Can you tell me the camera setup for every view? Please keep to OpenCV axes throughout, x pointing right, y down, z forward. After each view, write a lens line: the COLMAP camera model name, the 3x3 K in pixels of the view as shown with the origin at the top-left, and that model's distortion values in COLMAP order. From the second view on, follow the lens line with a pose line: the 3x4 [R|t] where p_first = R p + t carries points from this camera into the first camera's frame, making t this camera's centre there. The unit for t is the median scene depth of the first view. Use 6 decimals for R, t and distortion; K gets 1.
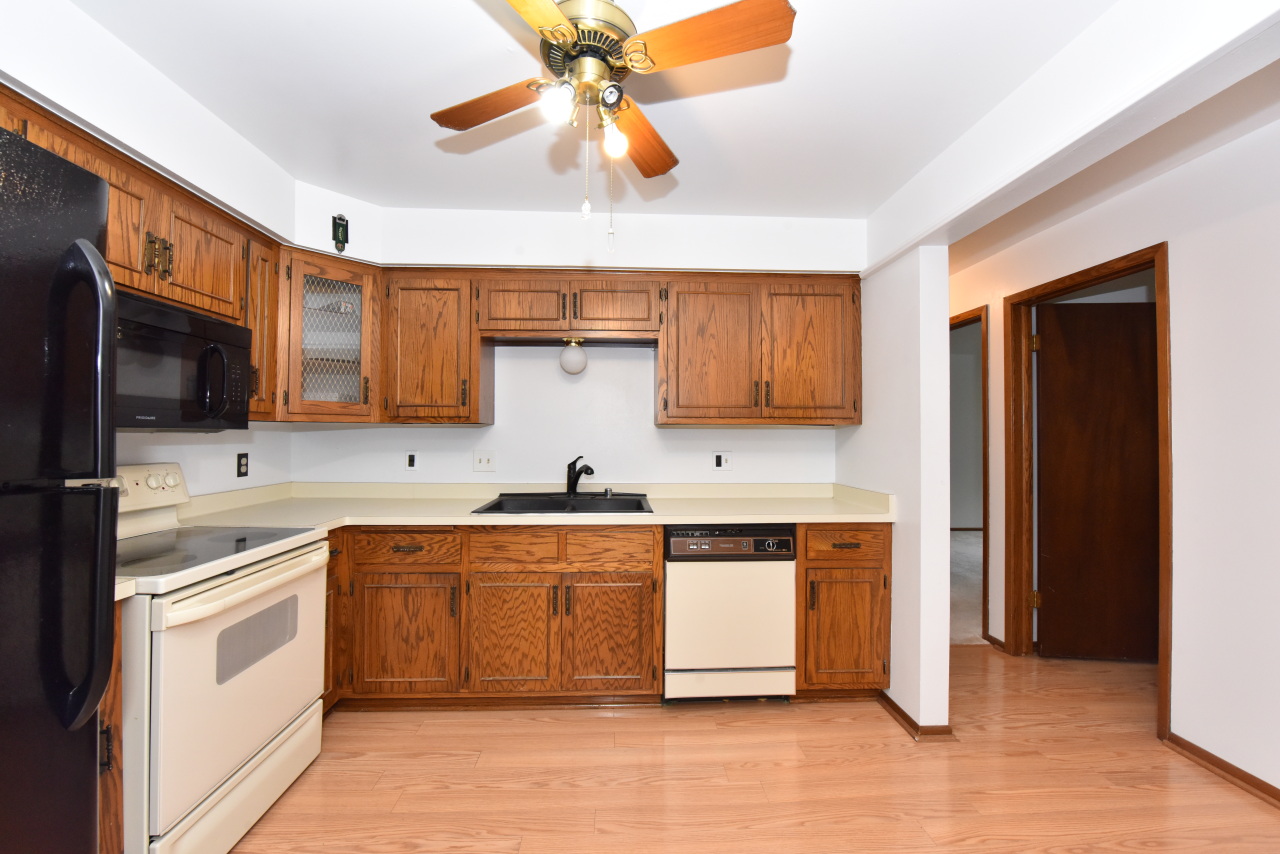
lens RADIAL K [[525.2, 0, 640.0], [0, 525.2, 427.0], [0, 0, 1]] dist [-0.000964, -0.000095]
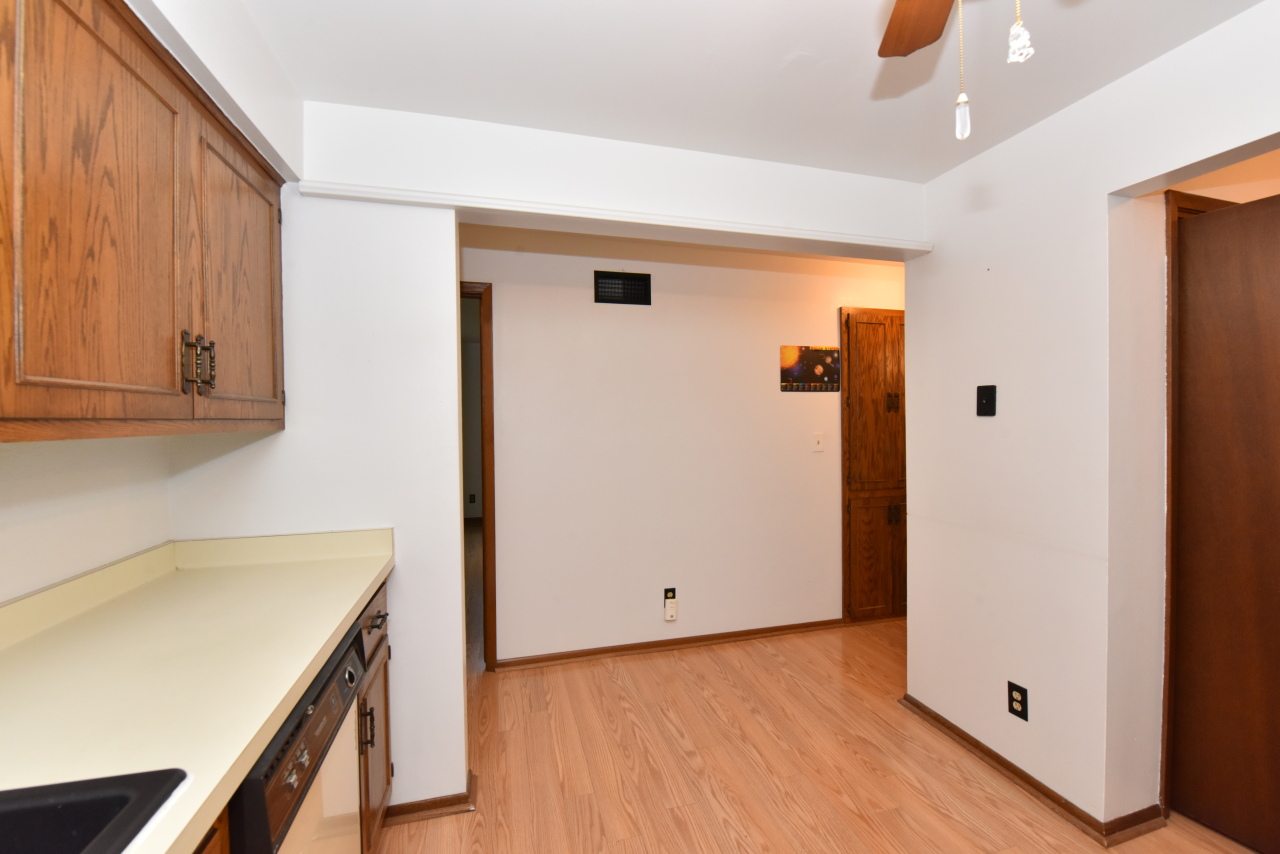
lens RADIAL K [[525.2, 0, 640.0], [0, 525.2, 427.0], [0, 0, 1]] dist [-0.000964, -0.000095]
pose [[-0.217540, -0.016596, 0.975910, -0.267025], [-0.012391, 0.999822, 0.014240, -0.021869], [-0.975973, -0.008995, -0.217707, 0.740327]]
